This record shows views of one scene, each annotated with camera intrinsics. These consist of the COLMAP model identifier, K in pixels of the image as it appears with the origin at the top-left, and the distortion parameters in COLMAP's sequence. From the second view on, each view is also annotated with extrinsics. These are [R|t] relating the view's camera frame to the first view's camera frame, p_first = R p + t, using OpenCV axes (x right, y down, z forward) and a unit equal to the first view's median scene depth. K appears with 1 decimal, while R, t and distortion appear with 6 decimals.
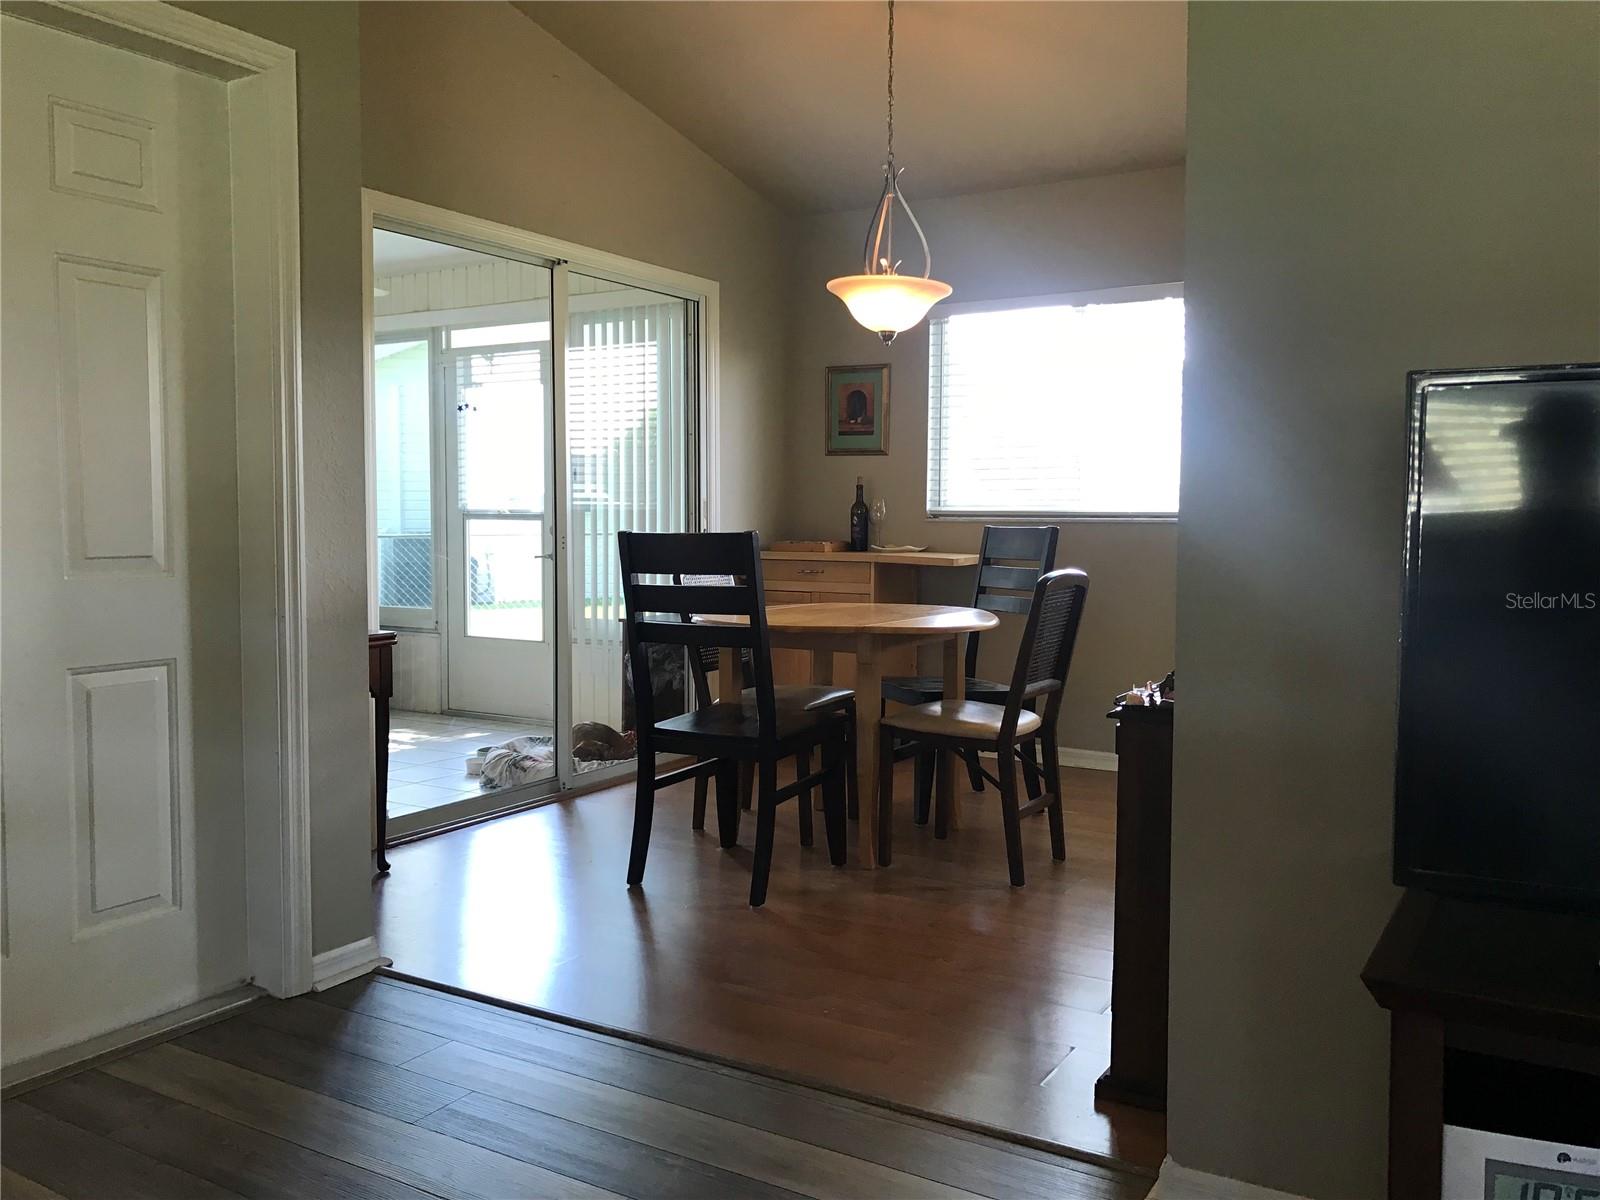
lens RADIAL K [[1313.8, 0, 815.2], [0, 1313.8, 609.5], [0, 0, 1]] dist [0.035271, -0.038491]
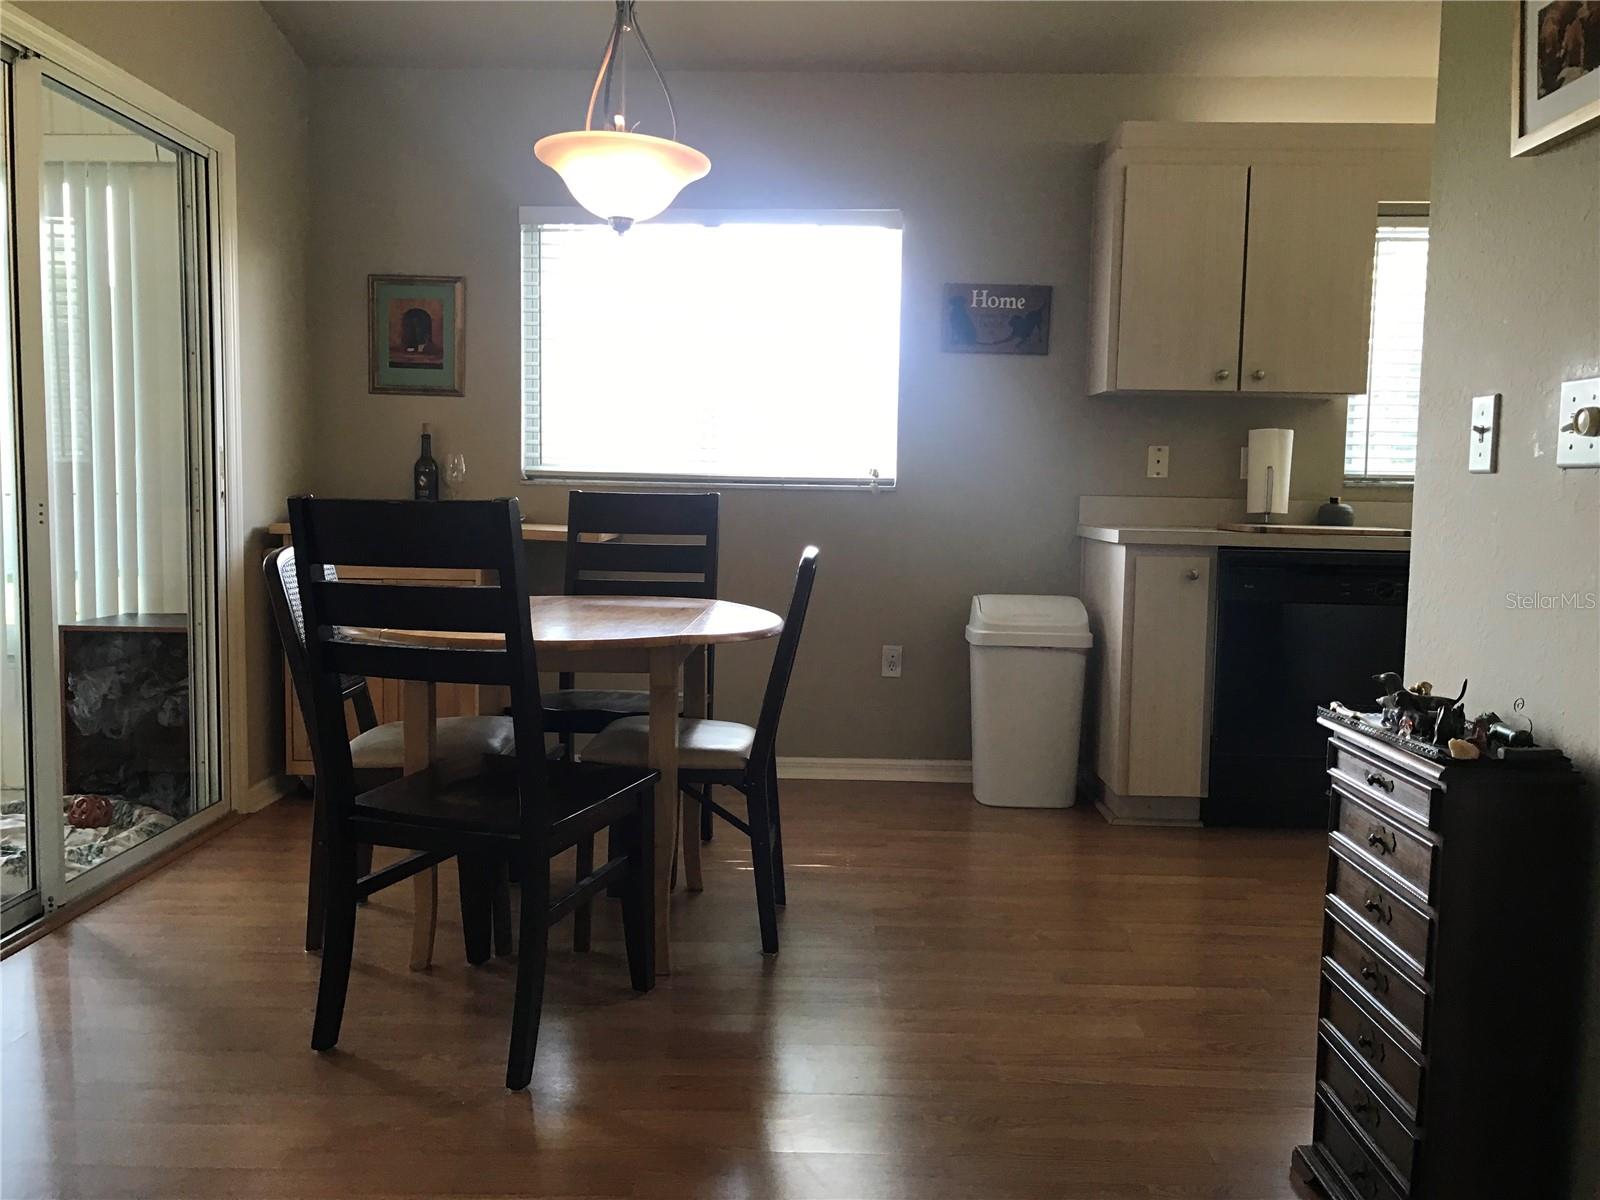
lens RADIAL K [[1313.8, 0, 802.9], [0, 1313.8, 595.4], [0, 0, 1]] dist [0.035271, -0.038491]
pose [[0.865376, -0.032925, 0.500040, -0.162496], [0.022873, 0.999394, 0.026220, -0.017304], [-0.500601, -0.011253, 0.865605, 0.236152]]
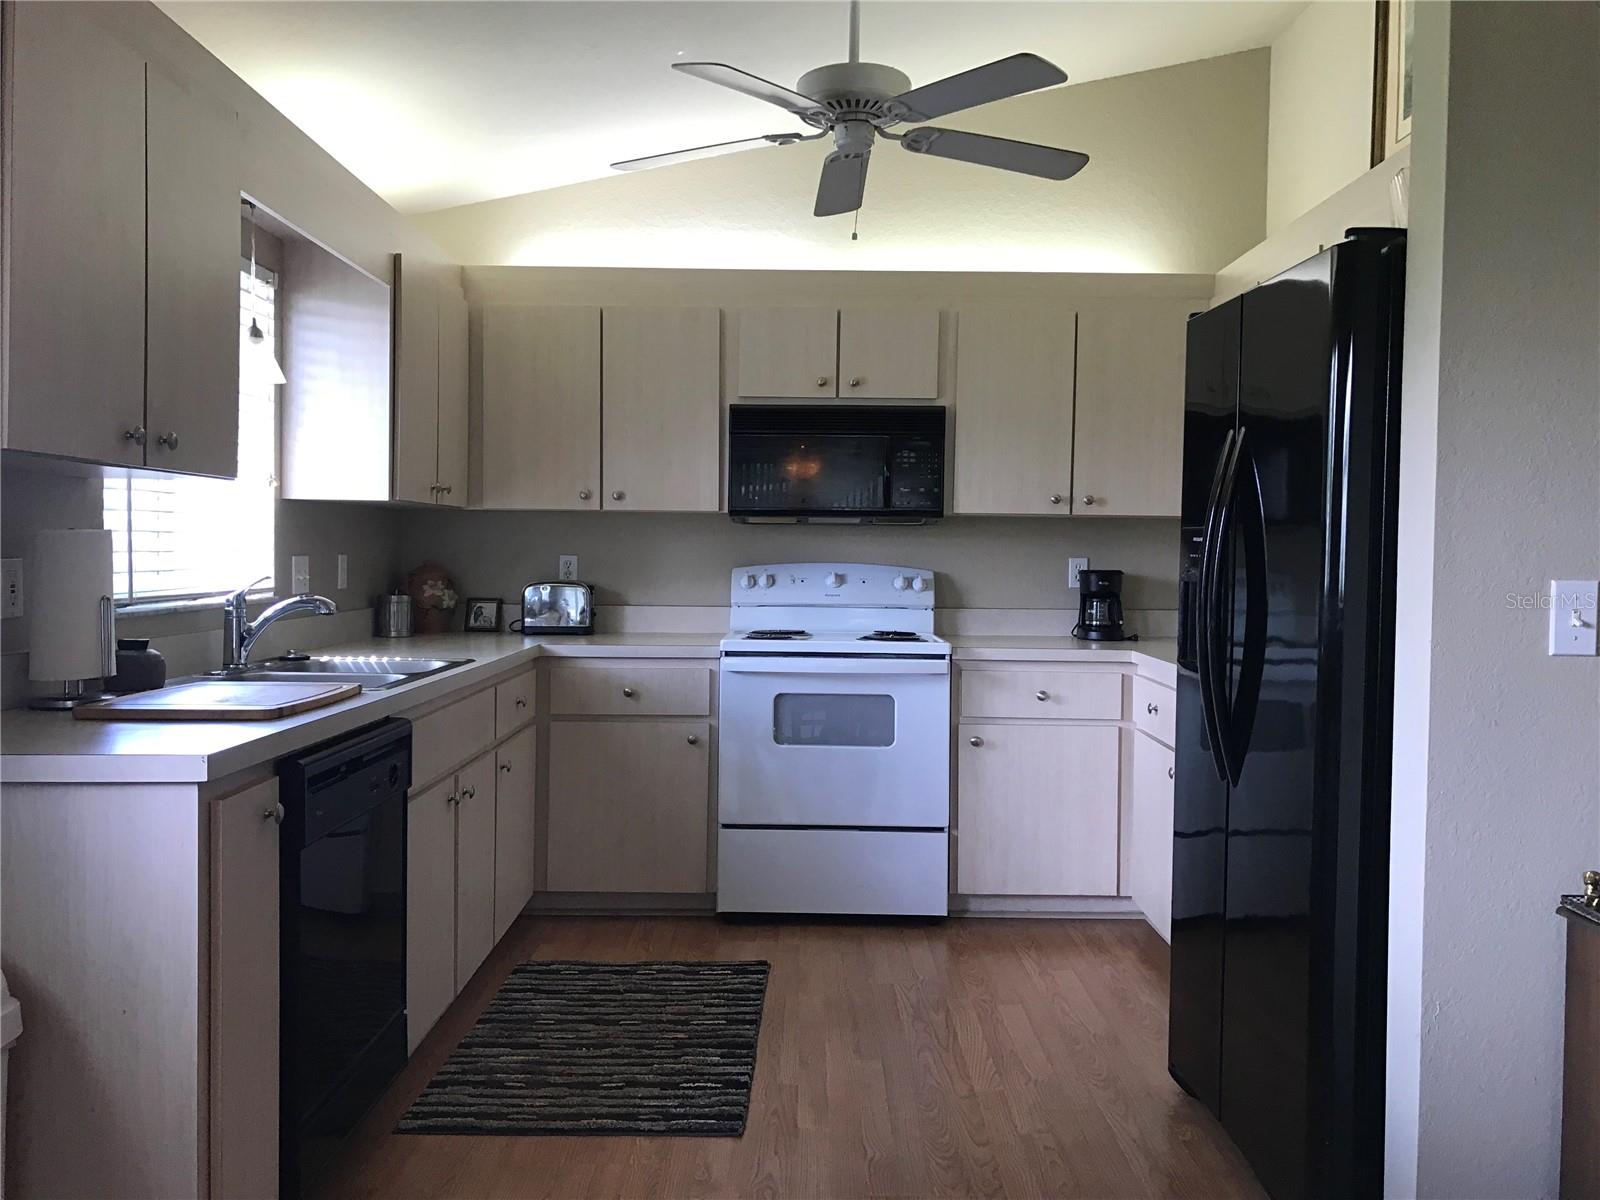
lens RADIAL K [[1313.8, 0, 813.2], [0, 1313.8, 593.5], [0, 0, 1]] dist [0.035271, -0.038491]
pose [[-0.523597, -0.039432, 0.851053, -0.059792], [0.046347, 0.996131, 0.074669, -0.073743], [-0.850704, 0.078540, -0.519744, 0.678882]]
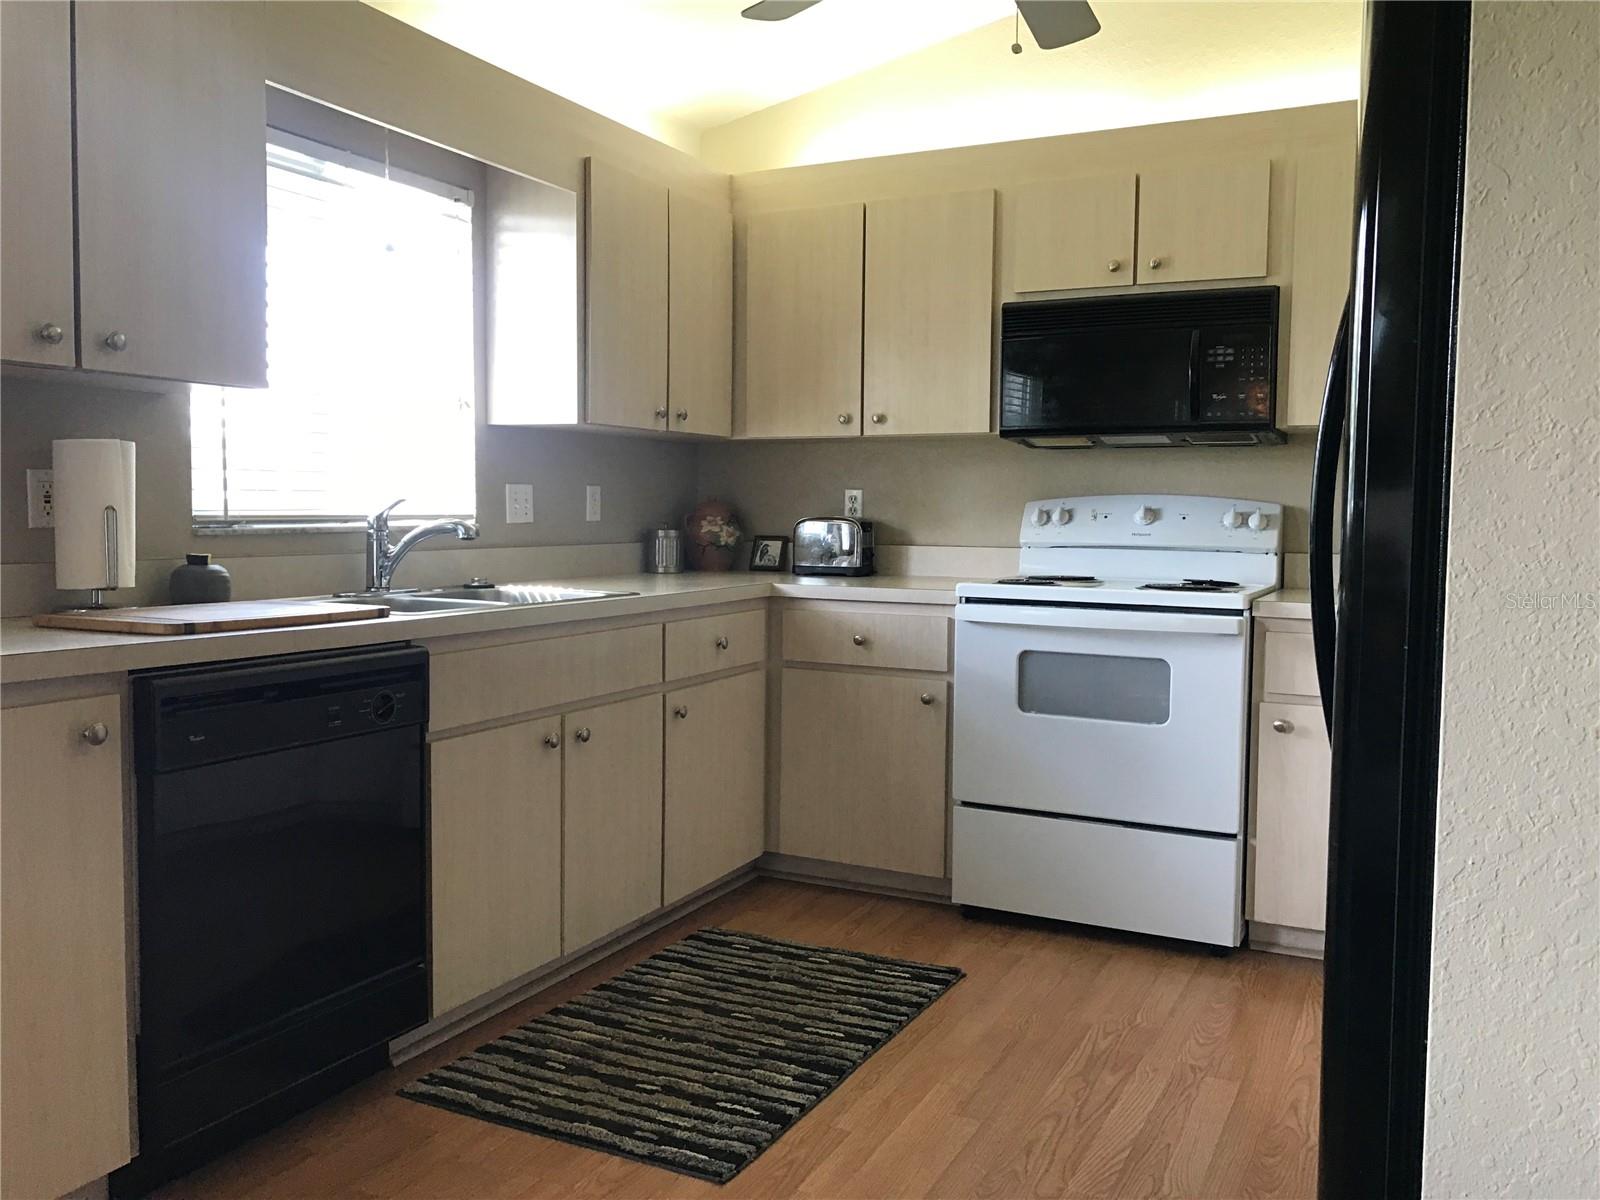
lens RADIAL K [[1313.8, 0, 796.4], [0, 1313.8, 595.8], [0, 0, 1]] dist [0.035271, -0.038491]
pose [[-0.081426, -0.074891, 0.993862, -0.026207], [0.061244, 0.994913, 0.079988, -0.049405], [-0.994796, 0.067382, -0.076425, 0.507282]]
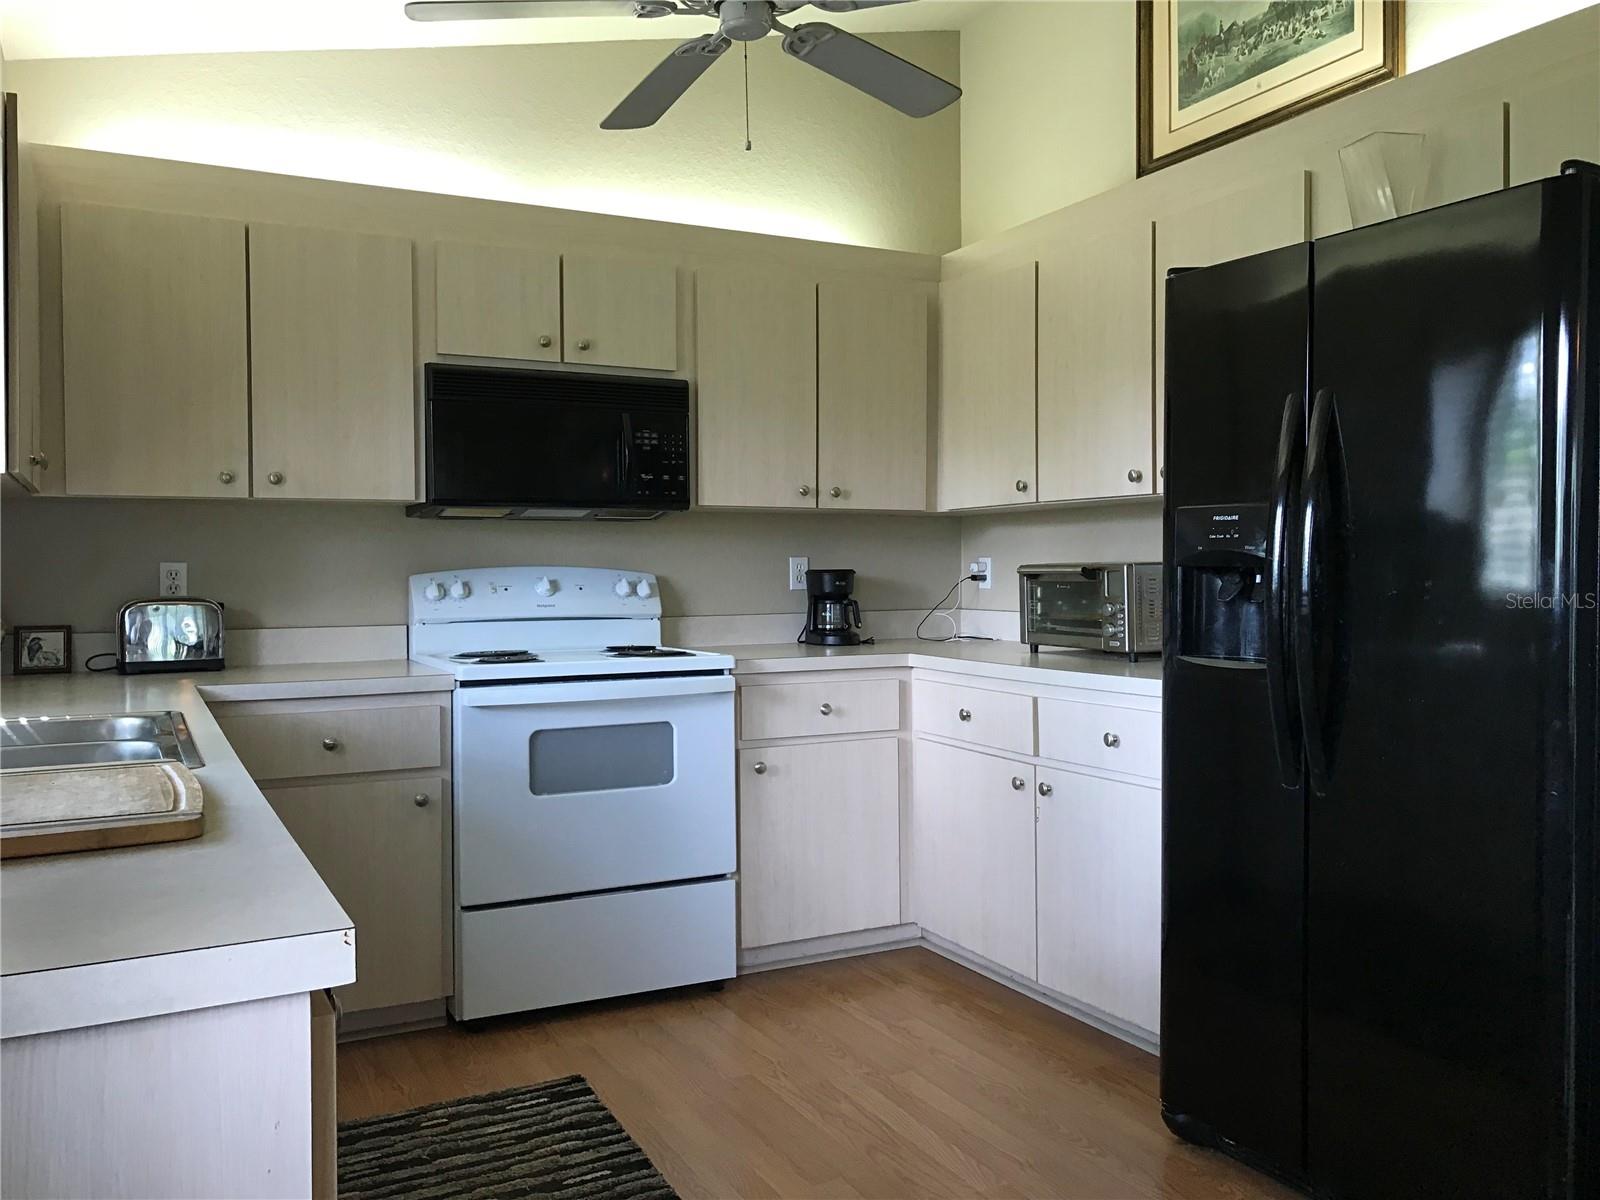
lens RADIAL K [[1313.8, 0, 818.8], [0, 1313.8, 596.7], [0, 0, 1]] dist [0.035271, -0.038491]
pose [[-0.854964, -0.011036, 0.518569, 0.122517], [0.038886, 0.995596, 0.085300, -0.068648], [-0.517227, 0.093093, -0.850770, 0.730306]]
